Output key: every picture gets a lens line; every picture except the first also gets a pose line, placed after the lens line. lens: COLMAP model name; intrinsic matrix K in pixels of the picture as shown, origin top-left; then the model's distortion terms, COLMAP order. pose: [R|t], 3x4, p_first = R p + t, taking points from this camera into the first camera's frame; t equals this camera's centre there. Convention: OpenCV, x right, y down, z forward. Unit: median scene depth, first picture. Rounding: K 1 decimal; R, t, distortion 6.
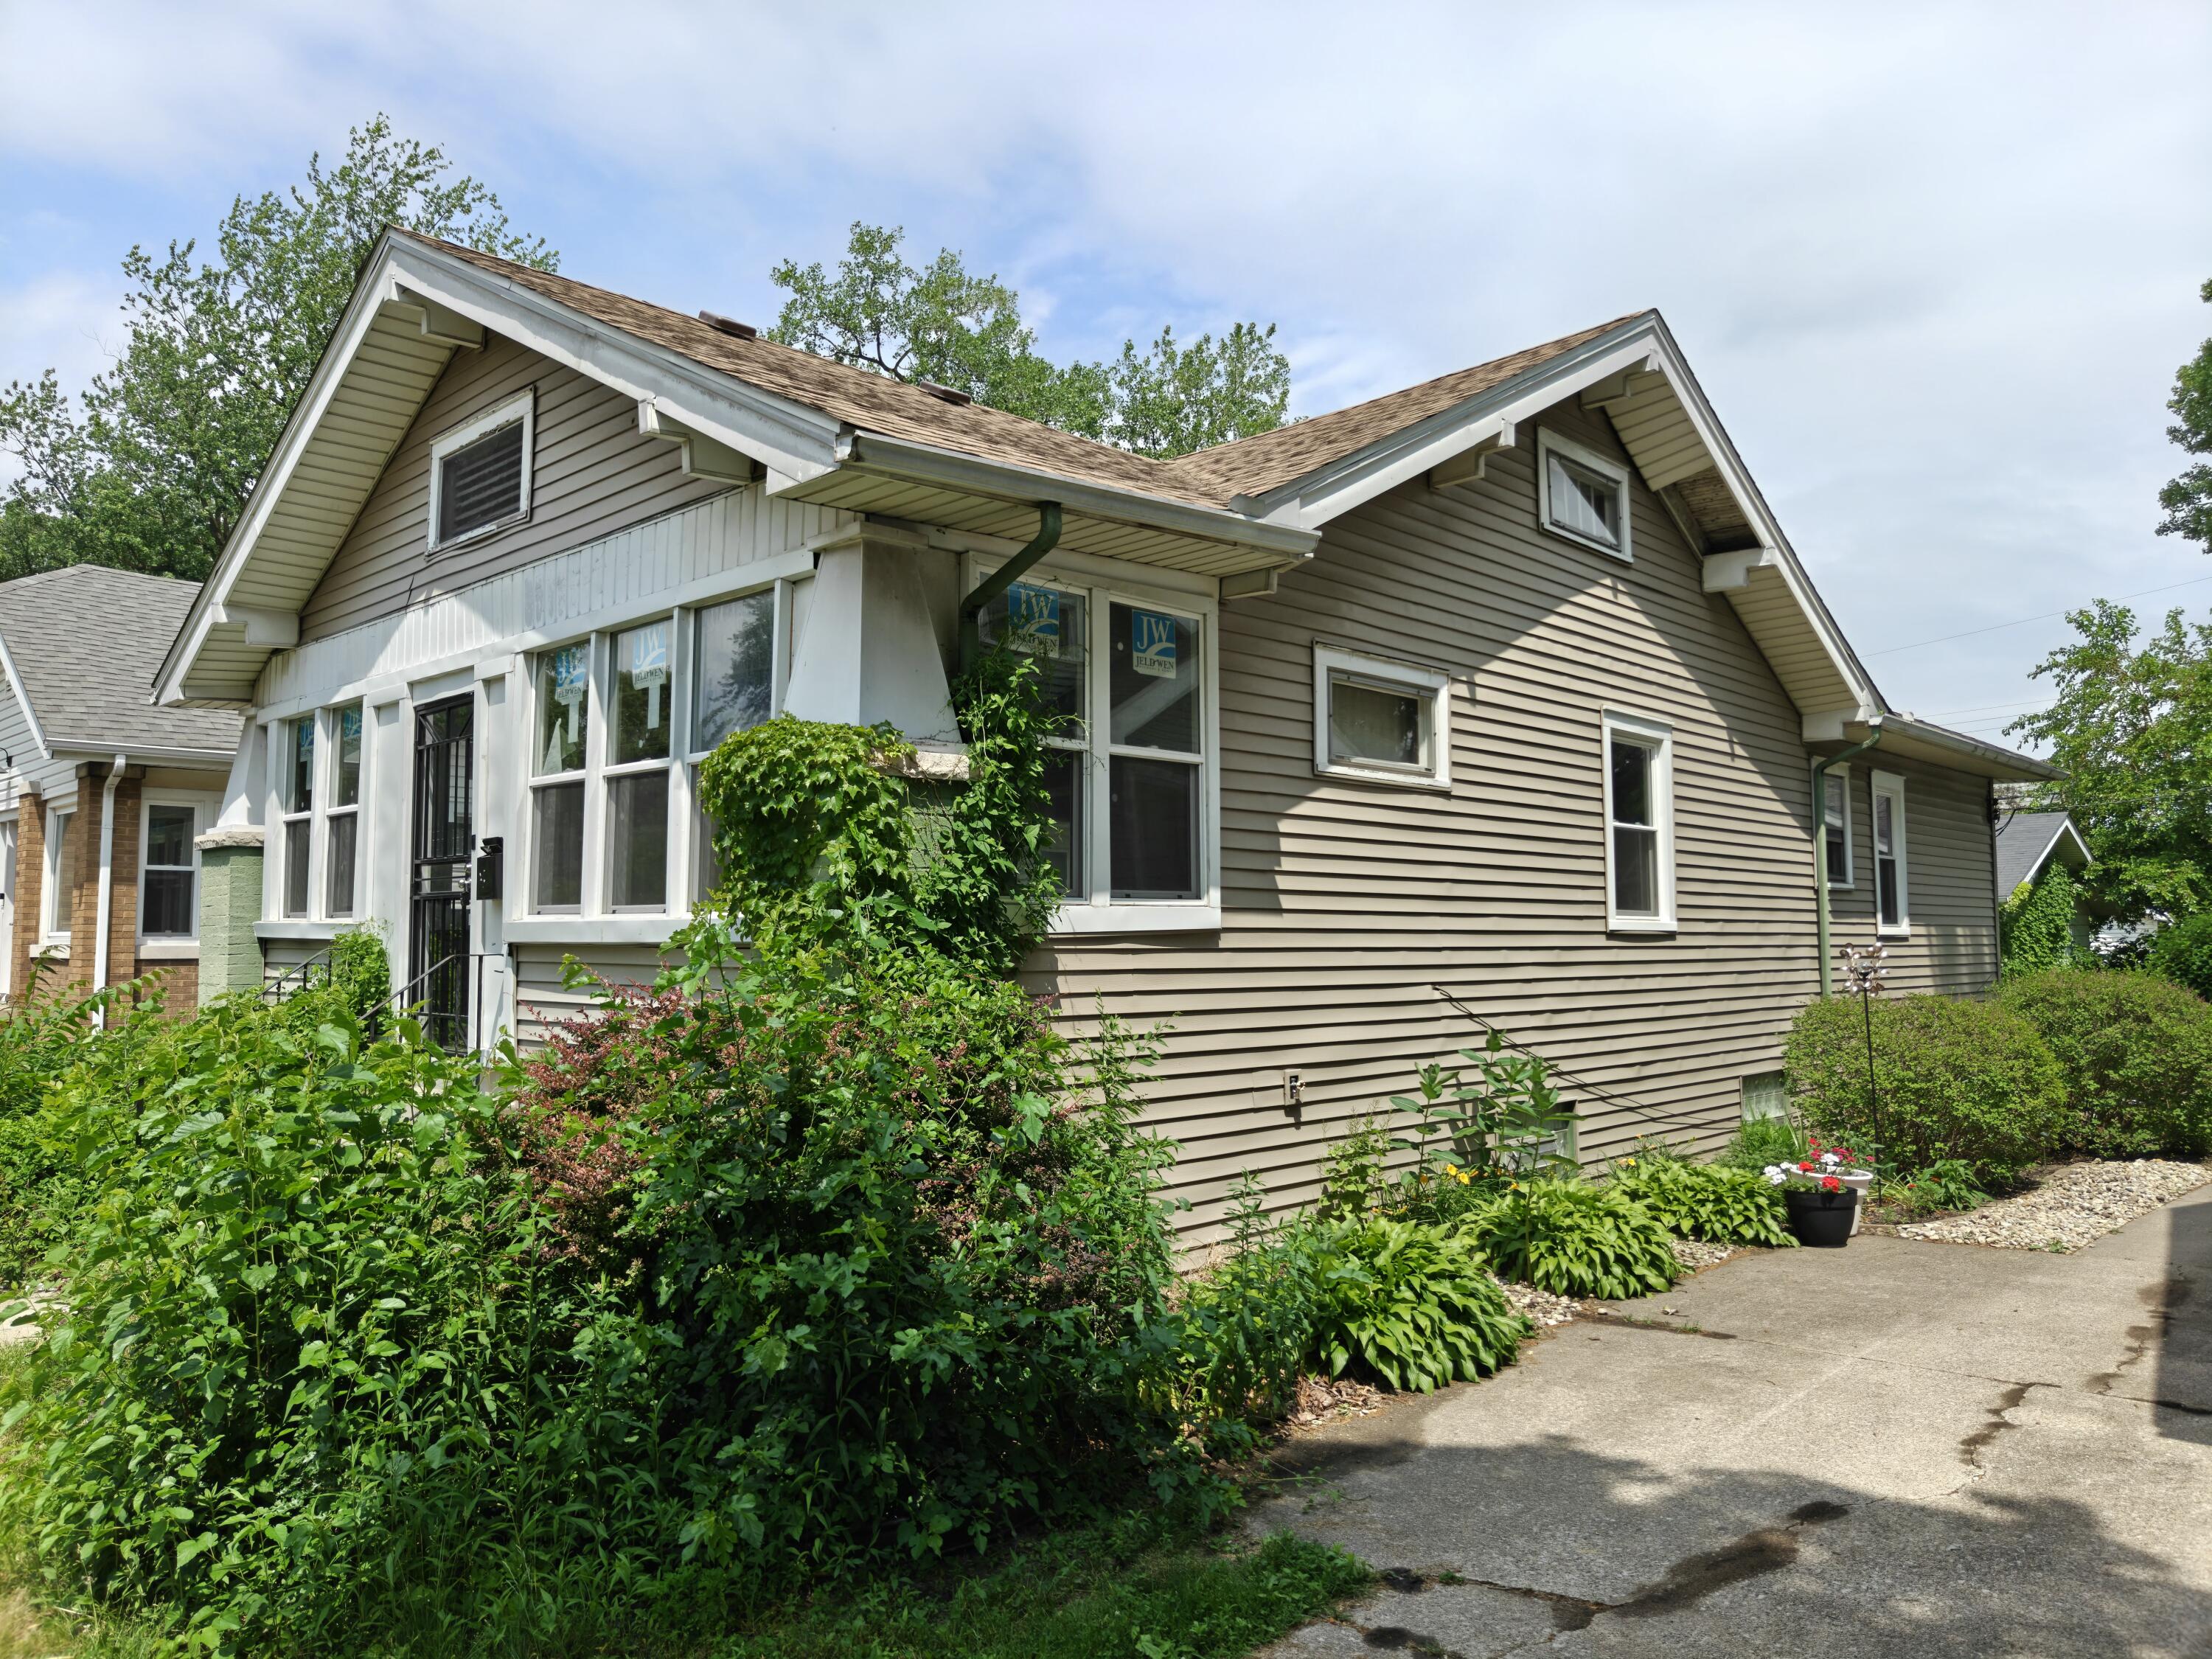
lens RADIAL K [[1540.4, 0, 1106.6], [0, 1540.4, 824.5], [0, 0, 1]] dist [0.028094, -0.009356]
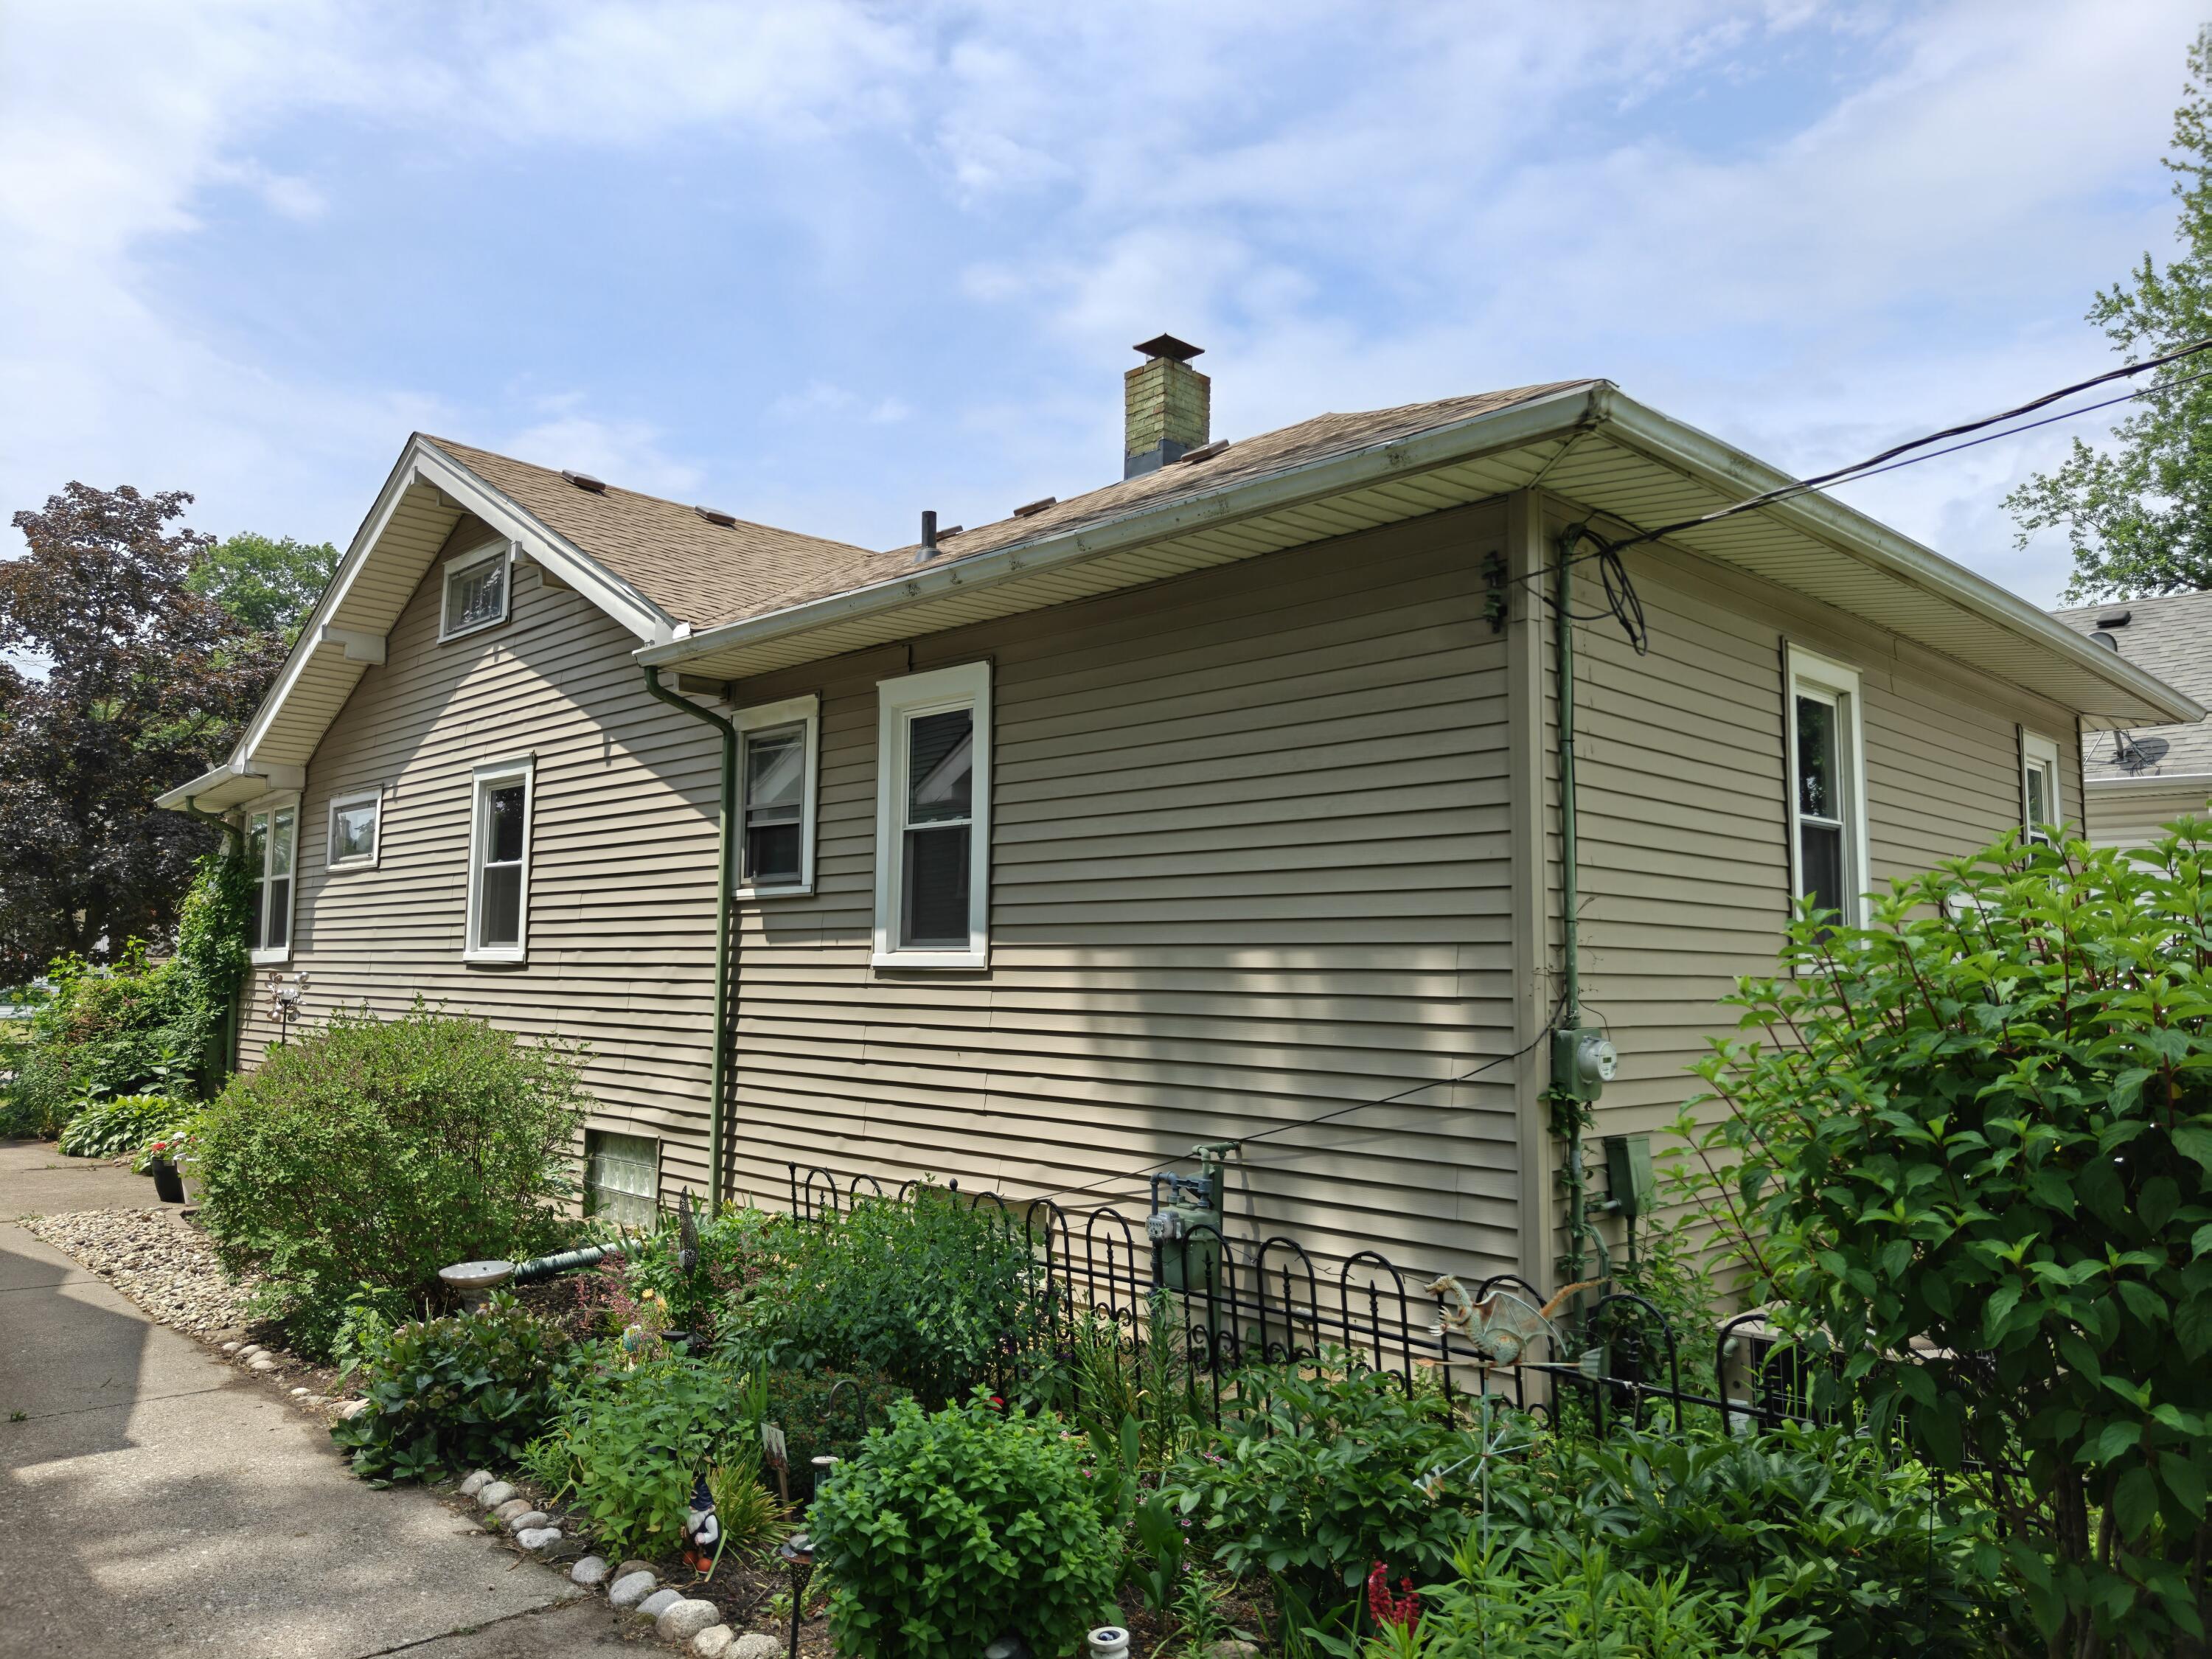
lens RADIAL K [[1540.4, 0, 1106.3], [0, 1540.4, 830.6], [0, 0, 1]] dist [0.028094, -0.009356]
pose [[-0.021056, -0.103119, -0.994446, 1.431244], [0.052582, 0.993176, -0.104101, 0.114576], [0.998395, -0.054481, -0.015490, 1.466437]]
